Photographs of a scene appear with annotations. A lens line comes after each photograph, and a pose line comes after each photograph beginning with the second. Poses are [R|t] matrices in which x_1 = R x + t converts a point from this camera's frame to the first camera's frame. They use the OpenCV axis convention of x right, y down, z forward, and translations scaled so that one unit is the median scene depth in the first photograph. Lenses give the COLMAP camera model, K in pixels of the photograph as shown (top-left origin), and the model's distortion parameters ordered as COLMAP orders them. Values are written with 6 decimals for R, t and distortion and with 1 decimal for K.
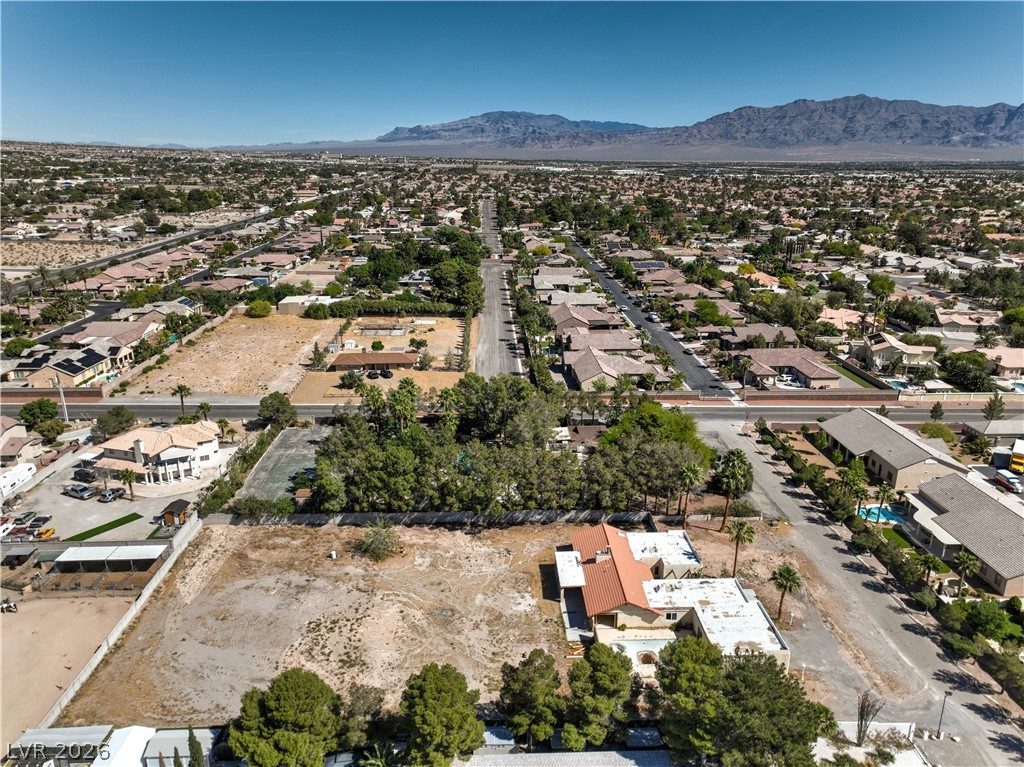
lens RADIAL K [[716.6, 0, 515.4], [0, 716.6, 384.0], [0, 0, 1]] dist [0.017957, 0.018751]
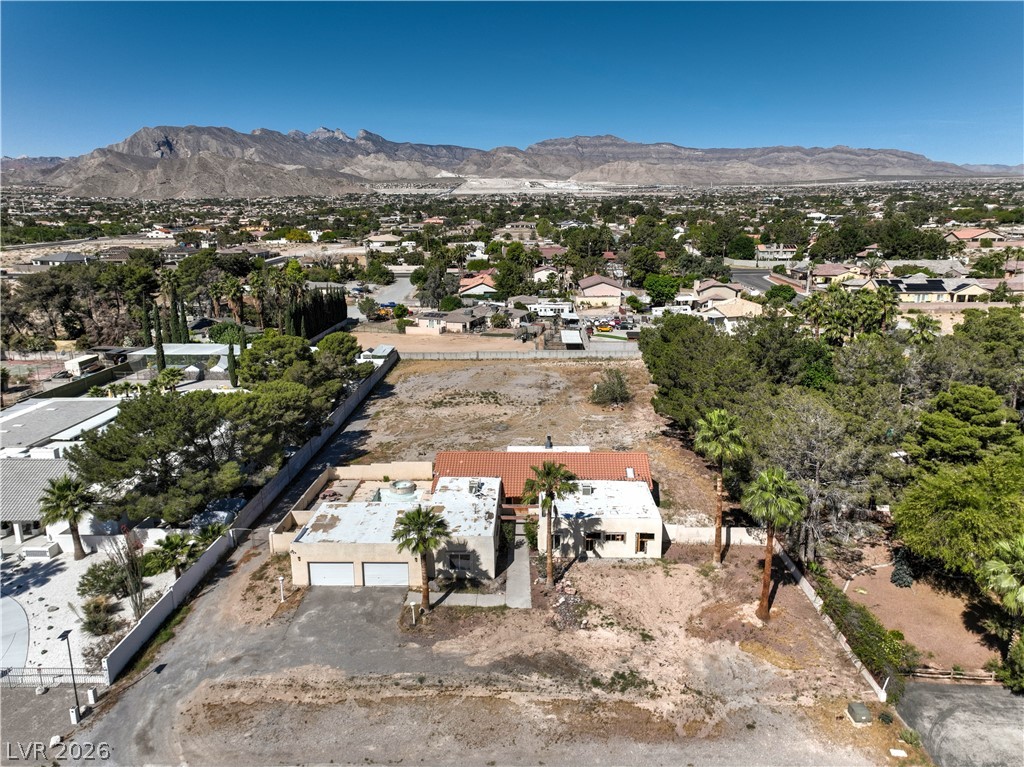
lens RADIAL K [[716.6, 0, 515.4], [0, 716.6, 384.0], [0, 0, 1]] dist [0.017957, 0.018751]
pose [[-0.062781, 0.238836, -0.969028, 0.784874], [-0.297872, 0.922206, 0.246594, 0.018566], [0.952539, 0.304127, 0.013246, 0.937761]]
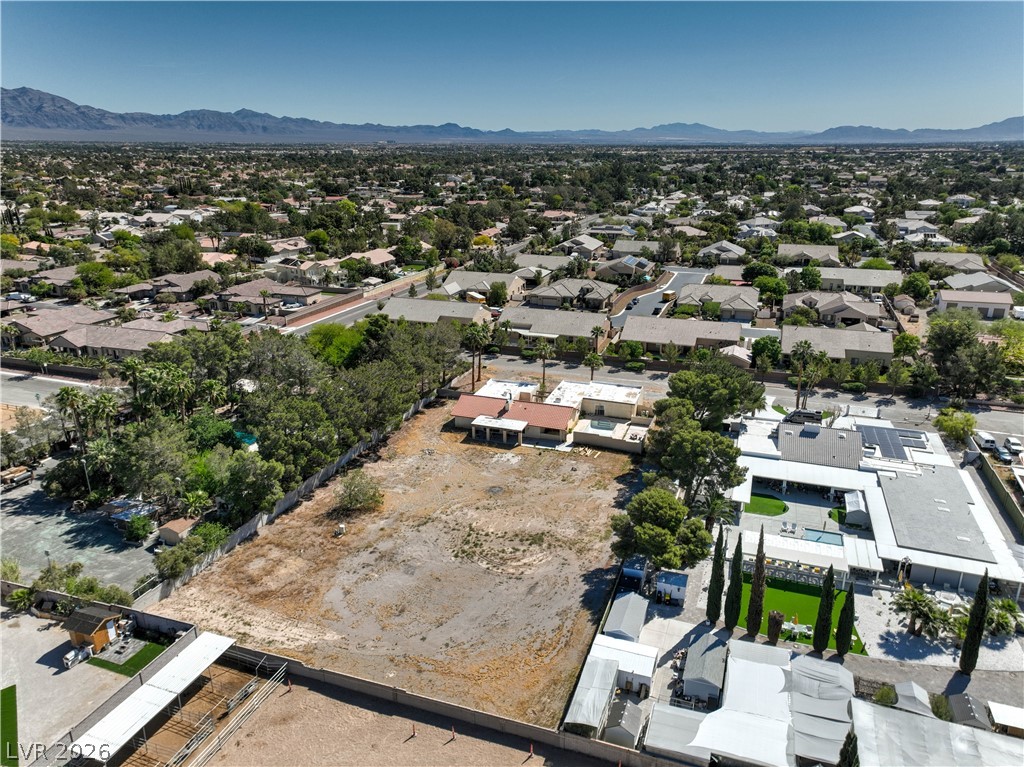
lens RADIAL K [[716.6, 0, 515.4], [0, 716.6, 384.0], [0, 0, 1]] dist [0.017957, 0.018751]
pose [[0.365892, -0.306435, 0.878761, -0.914983], [0.284902, 0.935785, 0.207694, -0.035655], [-0.885976, 0.174367, 0.429700, 0.469180]]
